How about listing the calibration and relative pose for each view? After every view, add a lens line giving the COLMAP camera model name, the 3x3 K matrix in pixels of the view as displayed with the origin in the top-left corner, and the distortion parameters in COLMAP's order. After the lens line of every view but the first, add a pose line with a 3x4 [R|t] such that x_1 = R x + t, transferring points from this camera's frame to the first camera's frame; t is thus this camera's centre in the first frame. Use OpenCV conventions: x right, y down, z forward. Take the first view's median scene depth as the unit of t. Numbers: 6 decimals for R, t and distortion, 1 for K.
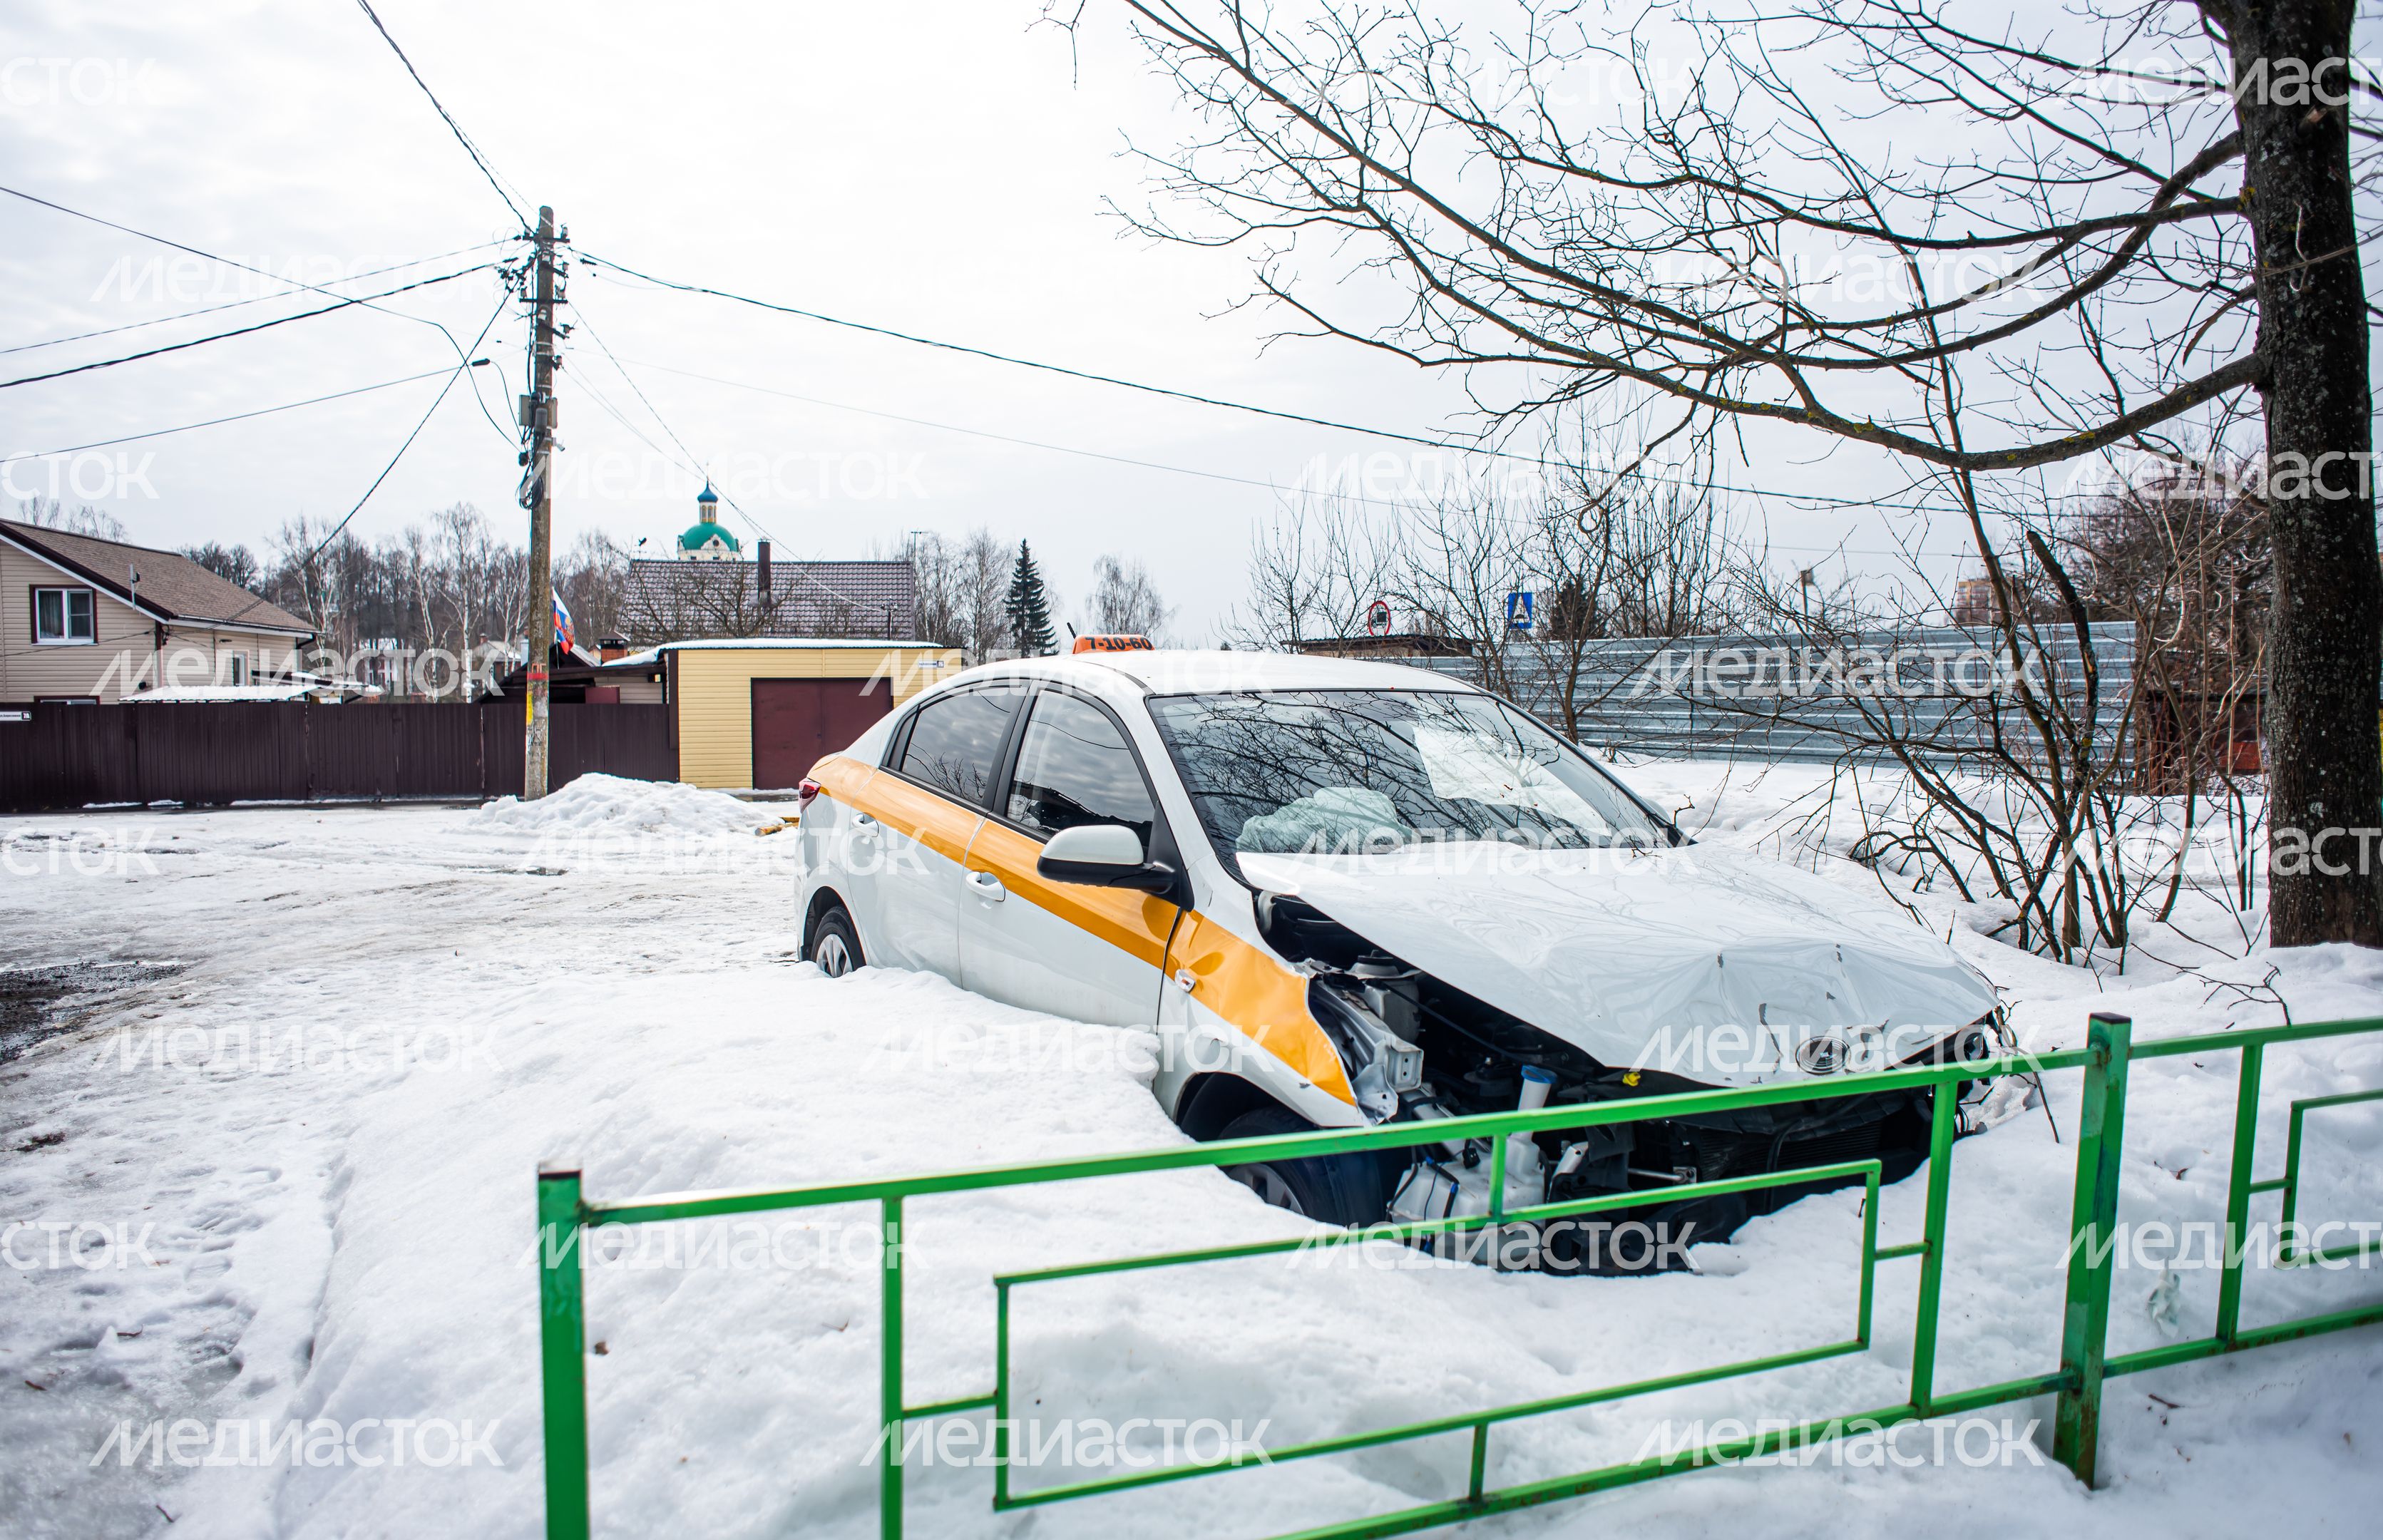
lens RADIAL K [[1721.5, 0, 1135.3], [0, 1721.5, 721.6], [0, 0, 1]] dist [-0.081723, 0.091383]
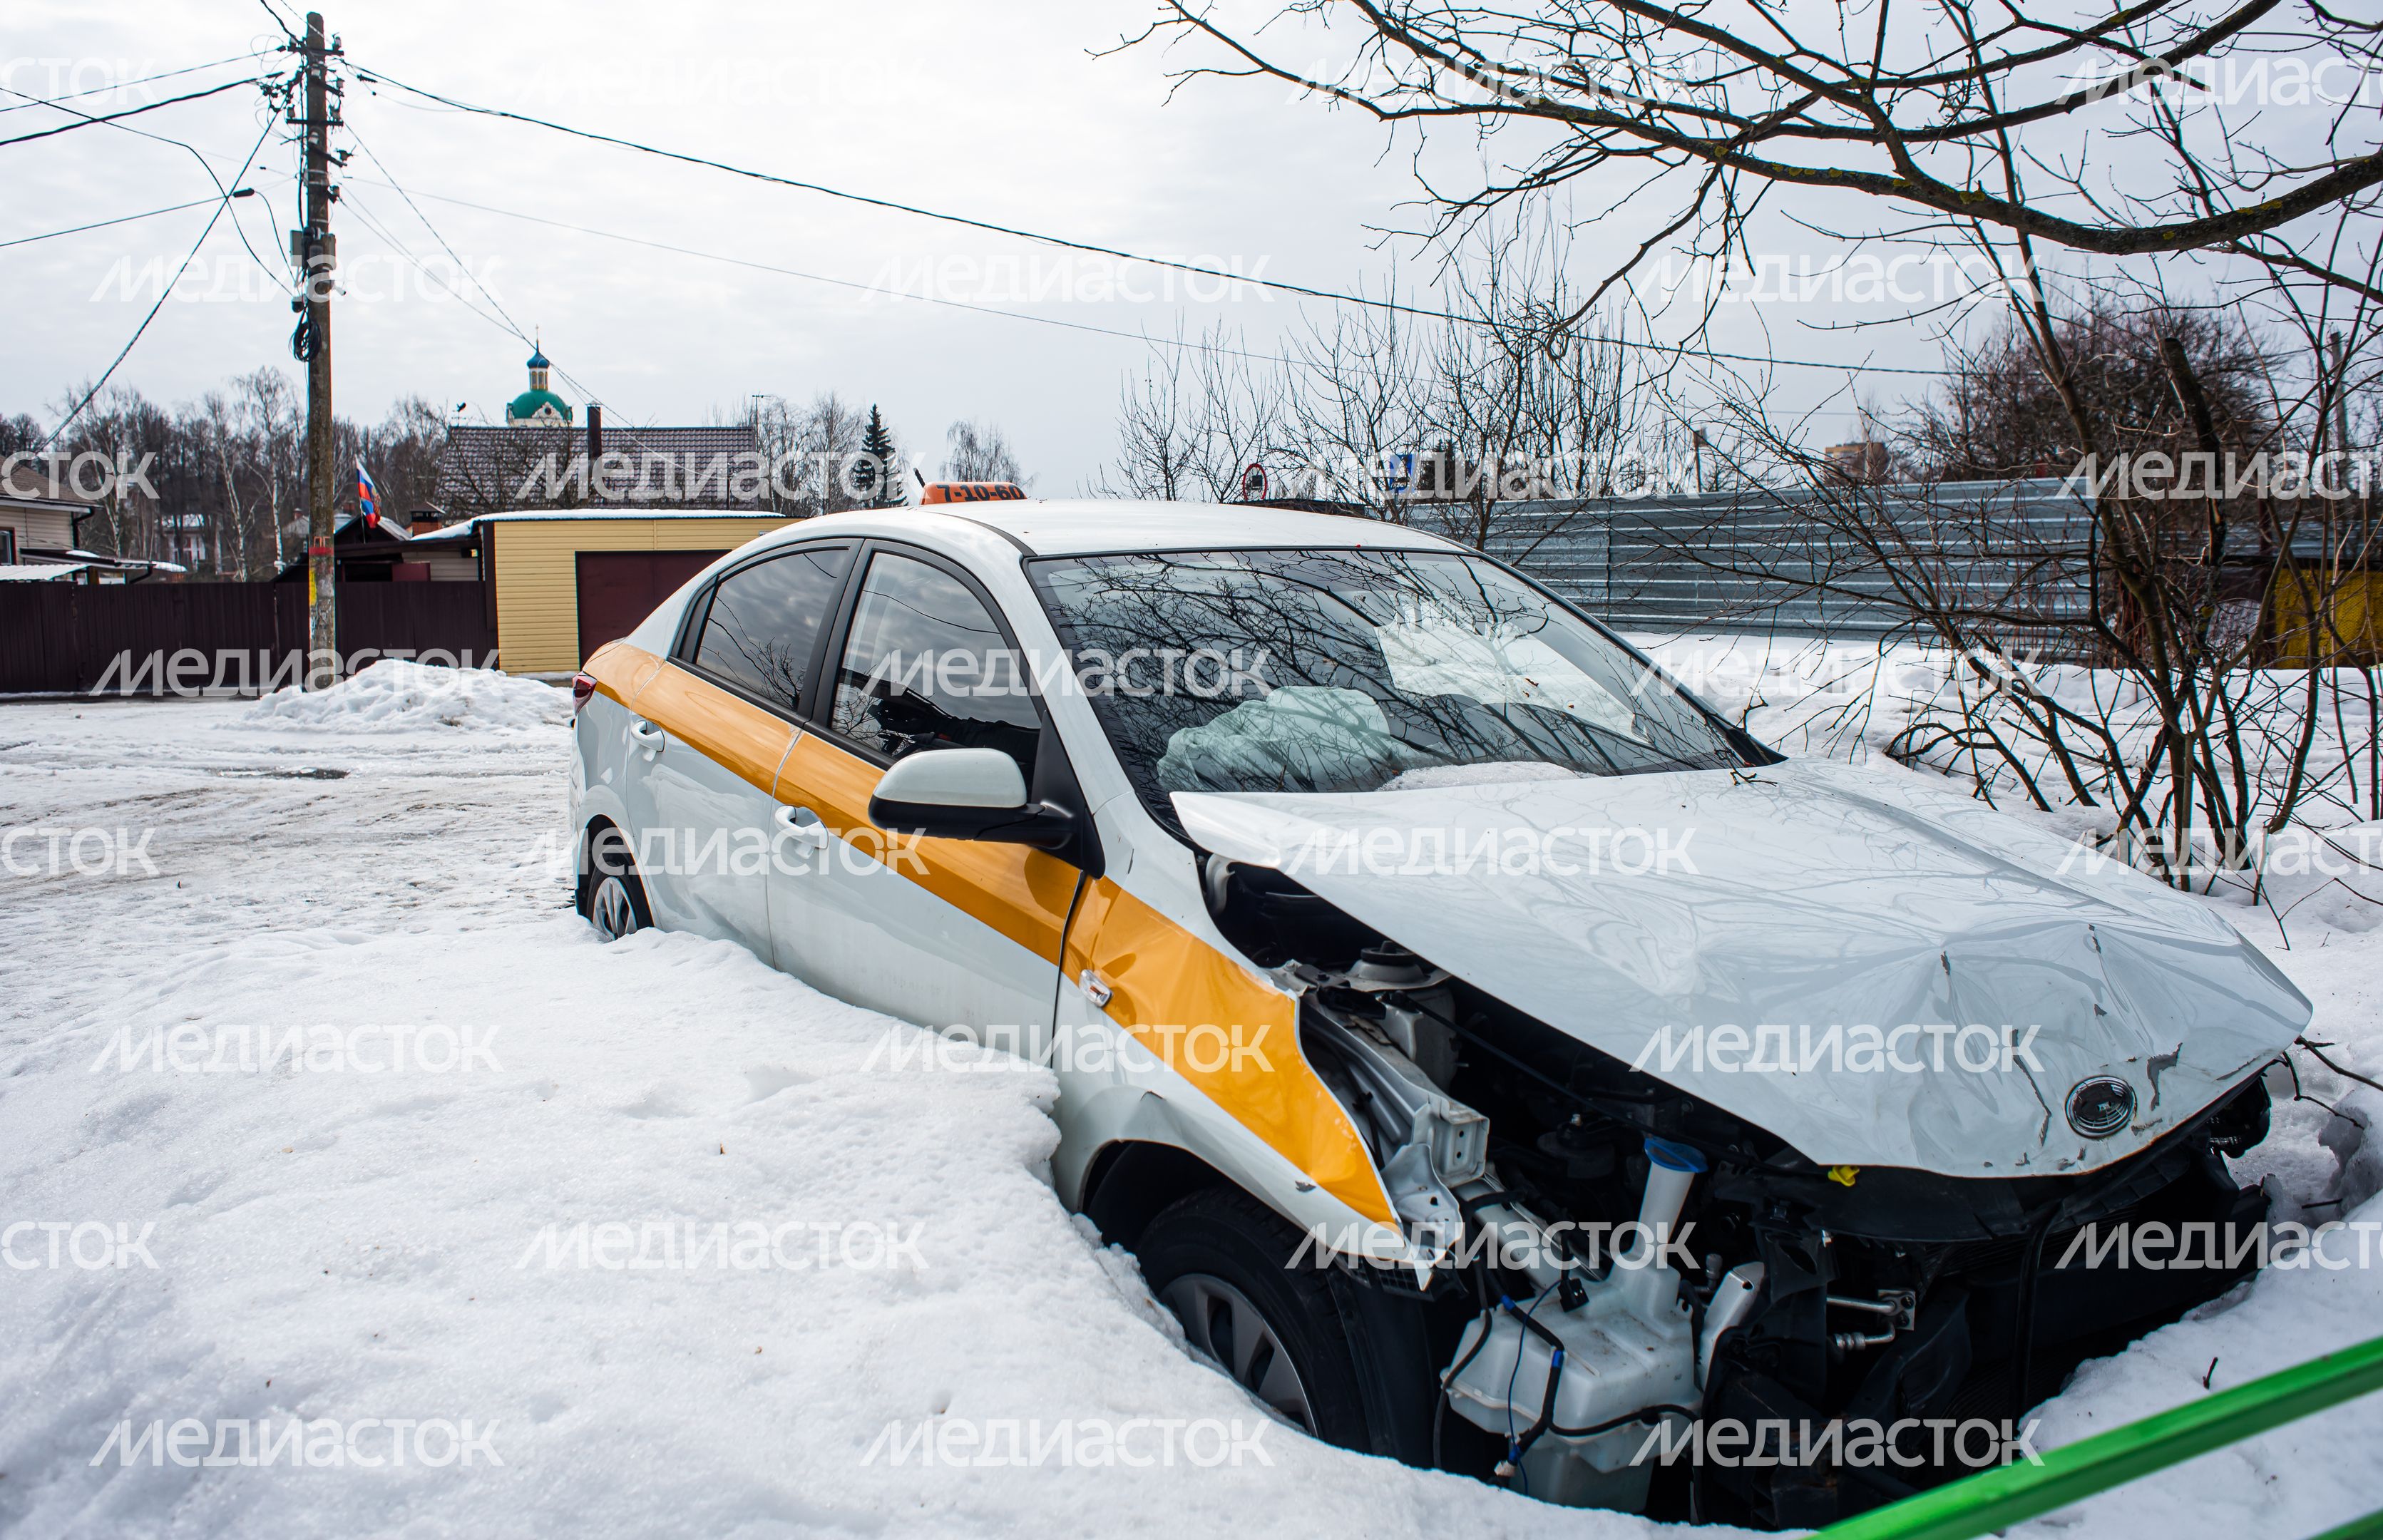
lens RADIAL K [[1721.5, 0, 1135.3], [0, 1721.5, 721.6], [0, 0, 1]] dist [-0.081723, 0.091383]
pose [[0.996527, -0.014179, 0.082050, -0.003134], [0.008088, 0.997219, 0.074092, 0.000176], [-0.082873, -0.073171, 0.993870, 0.133757]]
